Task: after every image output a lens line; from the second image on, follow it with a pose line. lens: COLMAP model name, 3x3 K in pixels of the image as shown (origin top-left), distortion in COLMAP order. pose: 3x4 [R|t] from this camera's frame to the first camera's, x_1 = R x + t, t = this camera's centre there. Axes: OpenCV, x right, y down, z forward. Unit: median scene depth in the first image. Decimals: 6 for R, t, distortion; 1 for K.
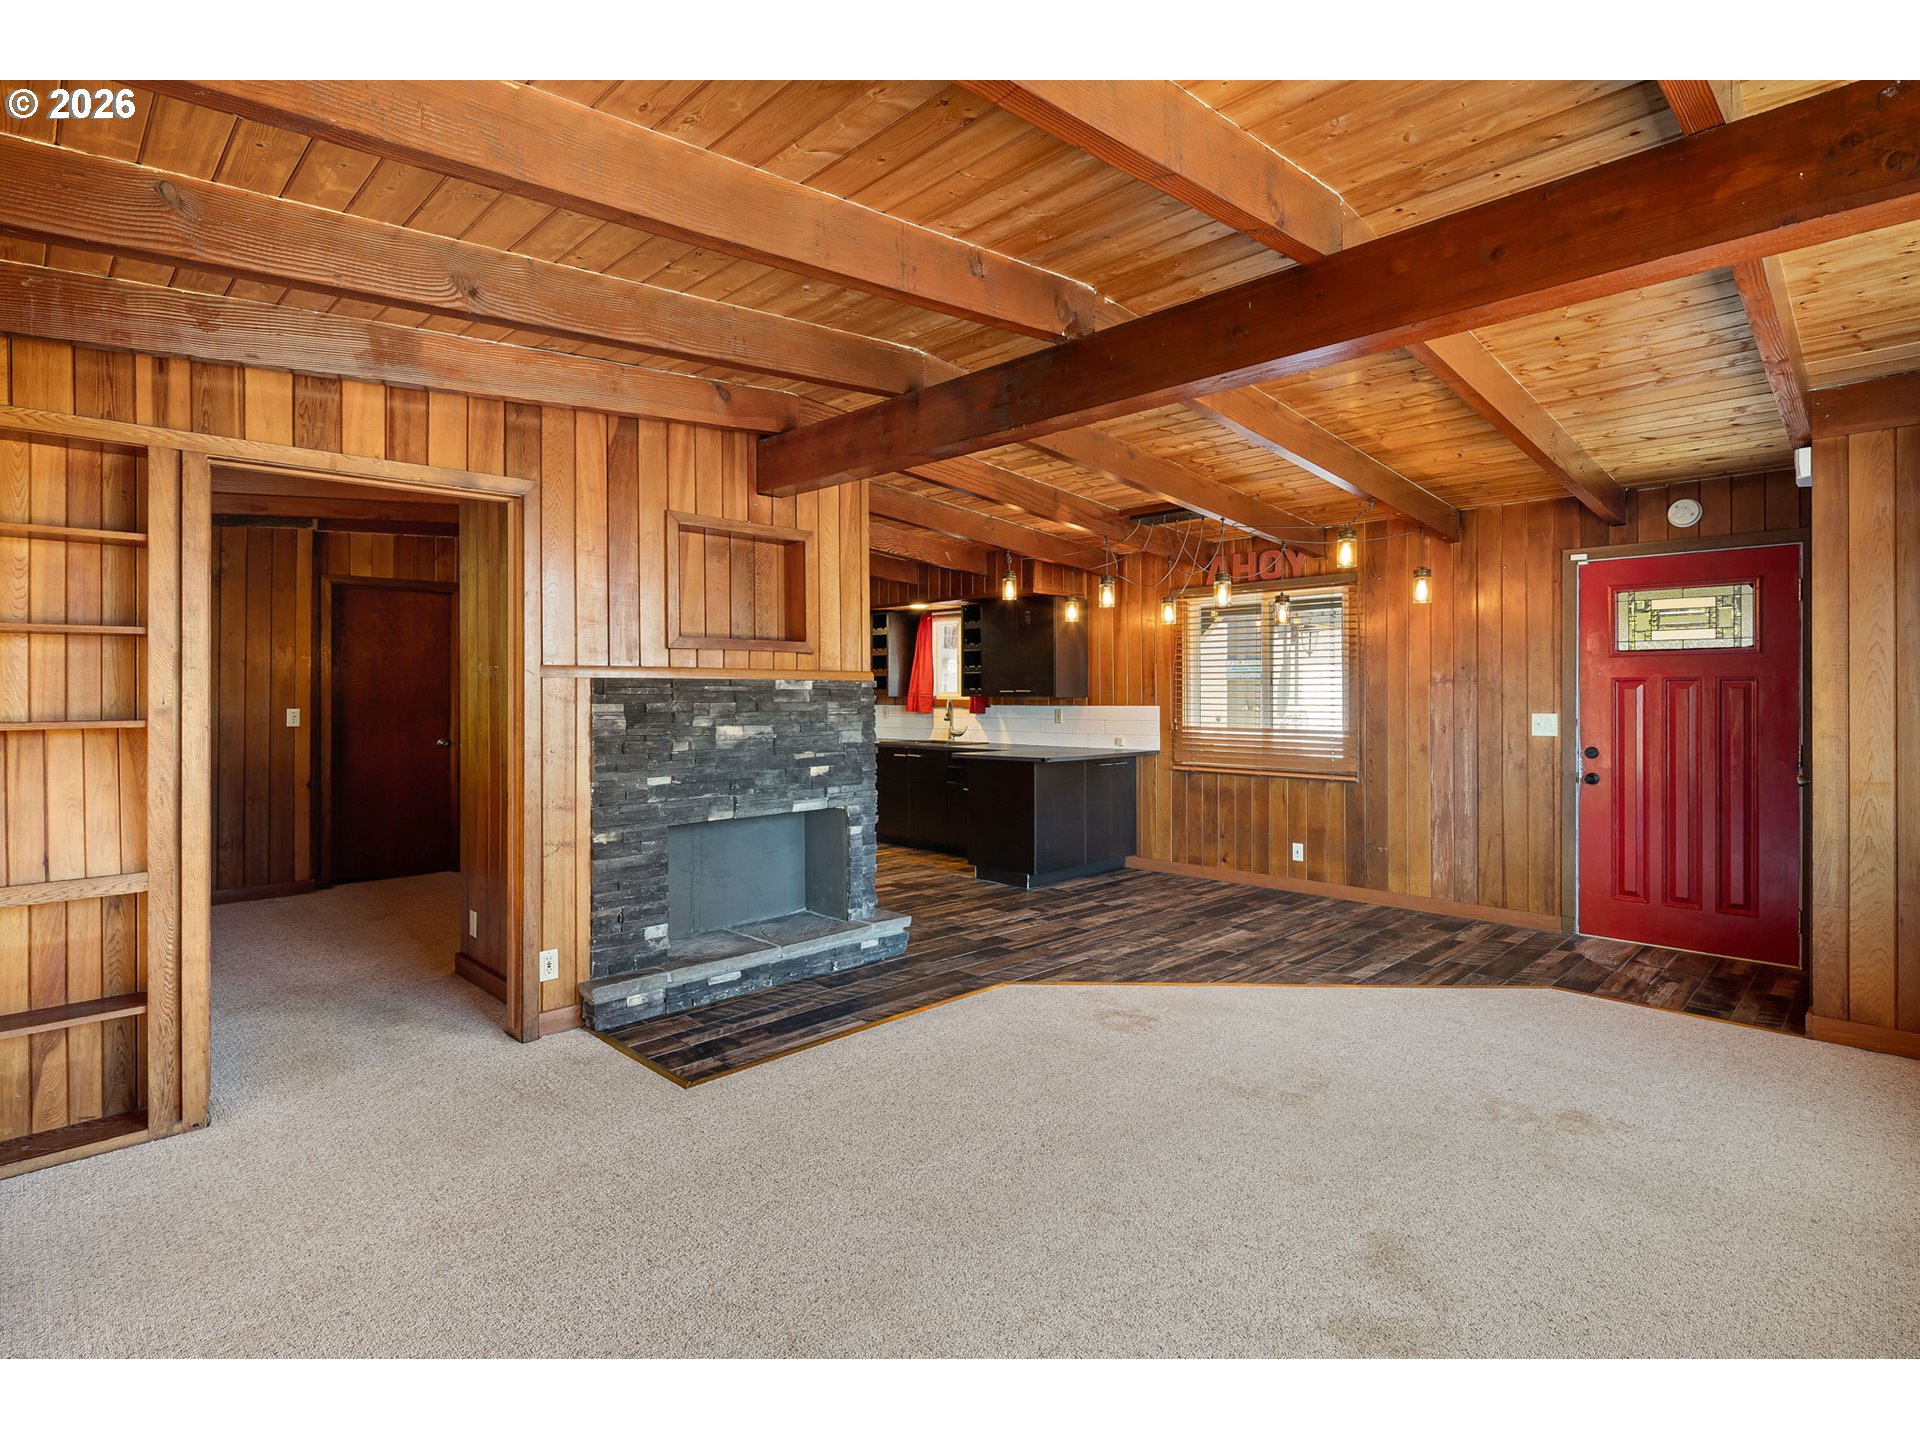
lens RADIAL K [[945.5, 0, 993.7], [0, 945.5, 686.4], [0, 0, 1]] dist [0.000083, -0.001935]
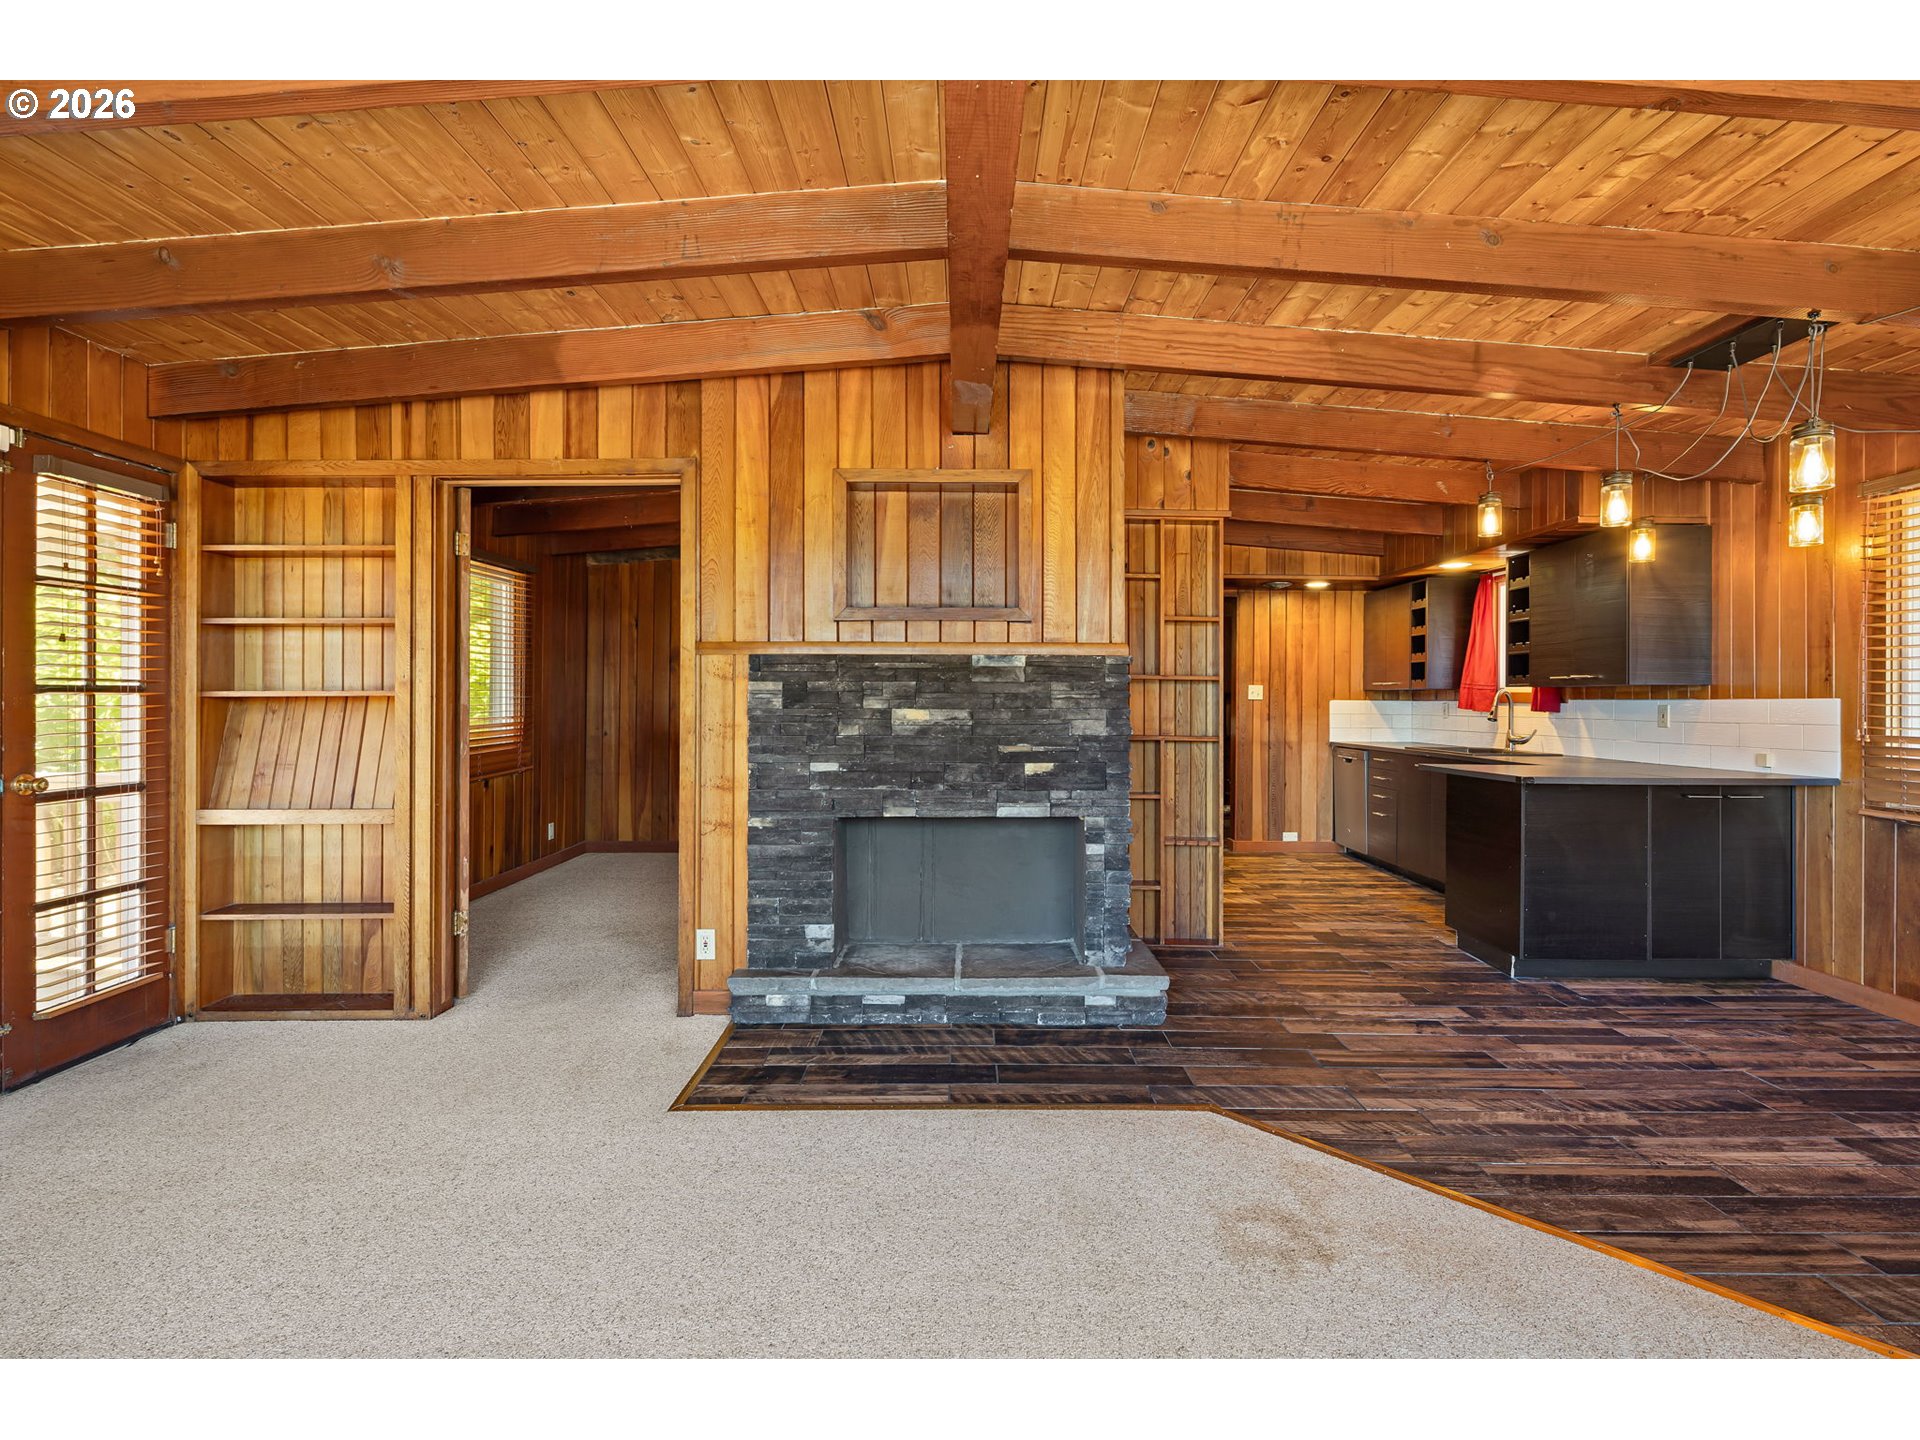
lens RADIAL K [[945.5, 0, 973.0], [0, 945.5, 696.3], [0, 0, 1]] dist [0.000083, -0.001935]
pose [[0.699830, 0.001156, -0.714308, 0.352346], [0.002626, 0.999988, 0.004192, 0.025318], [0.714304, -0.004809, 0.699819, 0.412214]]
